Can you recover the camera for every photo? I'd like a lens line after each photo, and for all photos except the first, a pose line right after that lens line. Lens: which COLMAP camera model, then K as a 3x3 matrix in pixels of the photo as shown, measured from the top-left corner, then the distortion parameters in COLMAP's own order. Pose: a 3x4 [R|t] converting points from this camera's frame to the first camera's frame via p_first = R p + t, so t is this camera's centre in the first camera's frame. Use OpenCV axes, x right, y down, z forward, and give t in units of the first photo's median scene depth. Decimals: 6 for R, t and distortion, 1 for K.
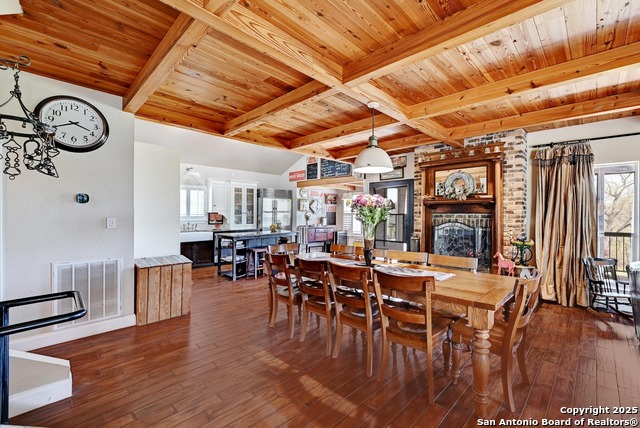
lens RADIAL K [[278.7, 0, 352.1], [0, 278.7, 215.8], [0, 0, 1]] dist [0.013647, 0.000193]
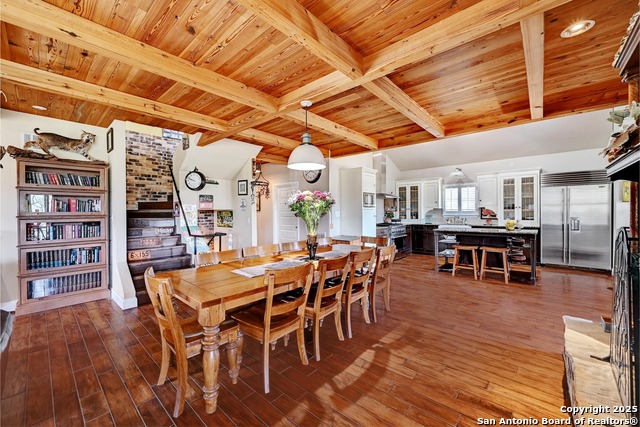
lens RADIAL K [[252.5, 0, 321.5], [0, 252.5, 212.0], [0, 0, 1]] dist [-0.002644, -0.000550]
pose [[0.009180, 0.005764, -0.999941, 0.367441], [0.005212, 0.999970, 0.005812, -0.003374], [0.999944, -0.005265, 0.009150, 0.386346]]
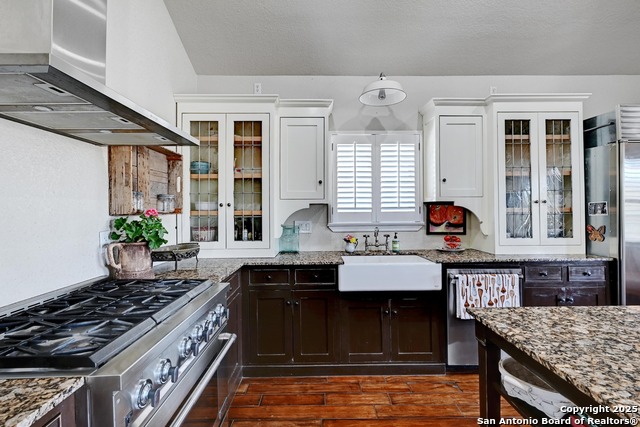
lens RADIAL K [[299.3, 0, 313.0], [0, 299.3, 205.1], [0, 0, 1]] dist [0.003551, 0.000711]
pose [[0.666787, -0.020804, -0.744958, -0.300785], [0.005338, 0.999718, -0.023141, 0.000338], [0.745229, 0.011453, 0.666710, 0.587859]]
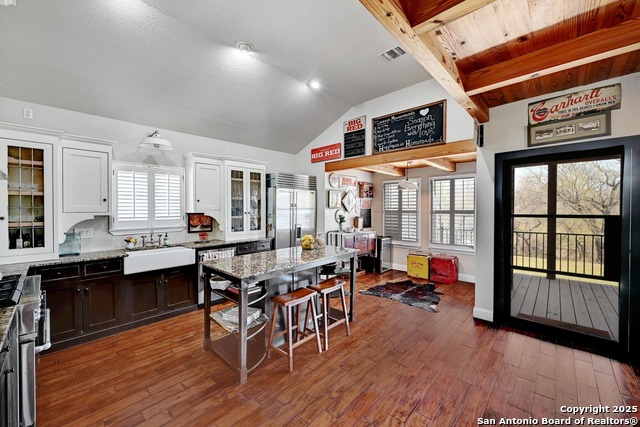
lens RADIAL K [[252.5, 0, 320.0], [0, 252.5, 212.4], [0, 0, 1]] dist [-0.002644, -0.000550]
pose [[0.999706, -0.009012, -0.022489, -0.210889], [0.009179, 0.999931, 0.007342, -0.012958], [0.022421, -0.007546, 0.999720, 0.446404]]
